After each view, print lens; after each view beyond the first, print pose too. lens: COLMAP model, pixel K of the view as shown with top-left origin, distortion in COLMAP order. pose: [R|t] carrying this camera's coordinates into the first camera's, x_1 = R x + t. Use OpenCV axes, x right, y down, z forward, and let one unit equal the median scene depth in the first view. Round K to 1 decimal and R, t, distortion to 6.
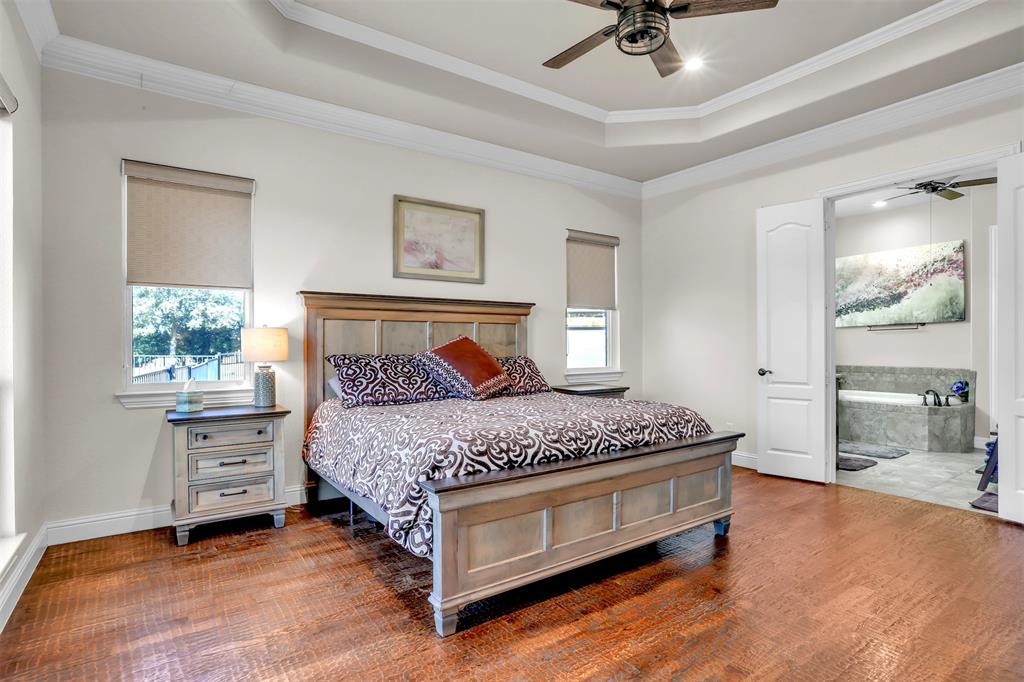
lens RADIAL K [[506.9, 0, 503.0], [0, 506.9, 342.9], [0, 0, 1]] dist [-0.024436, 0.005348]
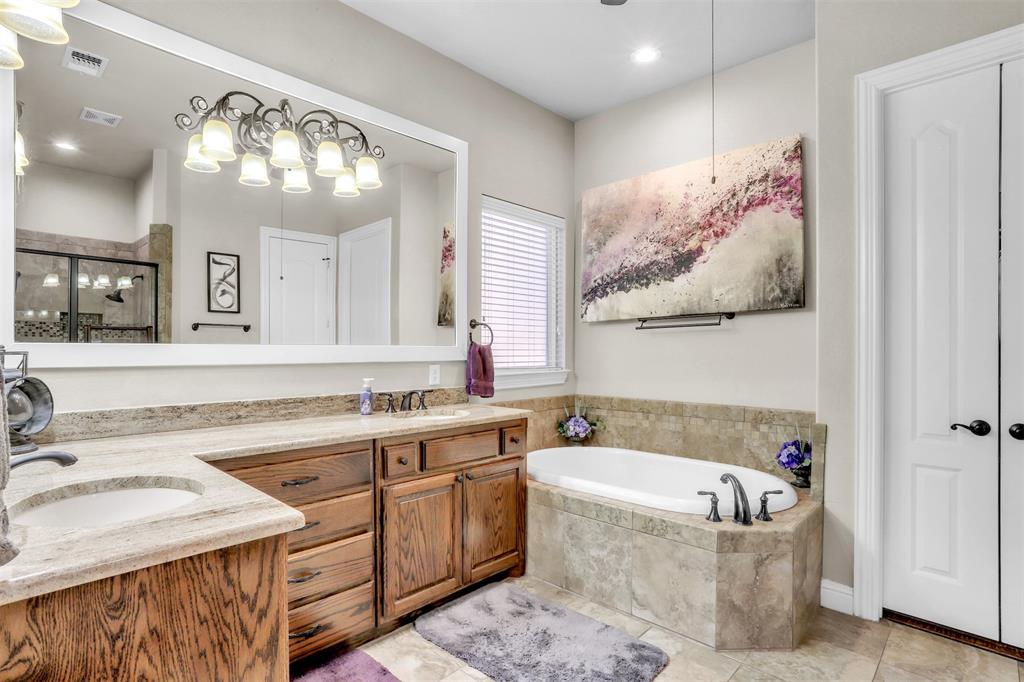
lens RADIAL K [[506.9, 0, 516.2], [0, 506.9, 345.0], [0, 0, 1]] dist [-0.024436, 0.005348]
pose [[0.976024, 0.001705, 0.217658, 0.539791], [-0.001351, 0.999998, -0.001773, -0.007863], [-0.217661, 0.001437, 0.976023, 0.576508]]
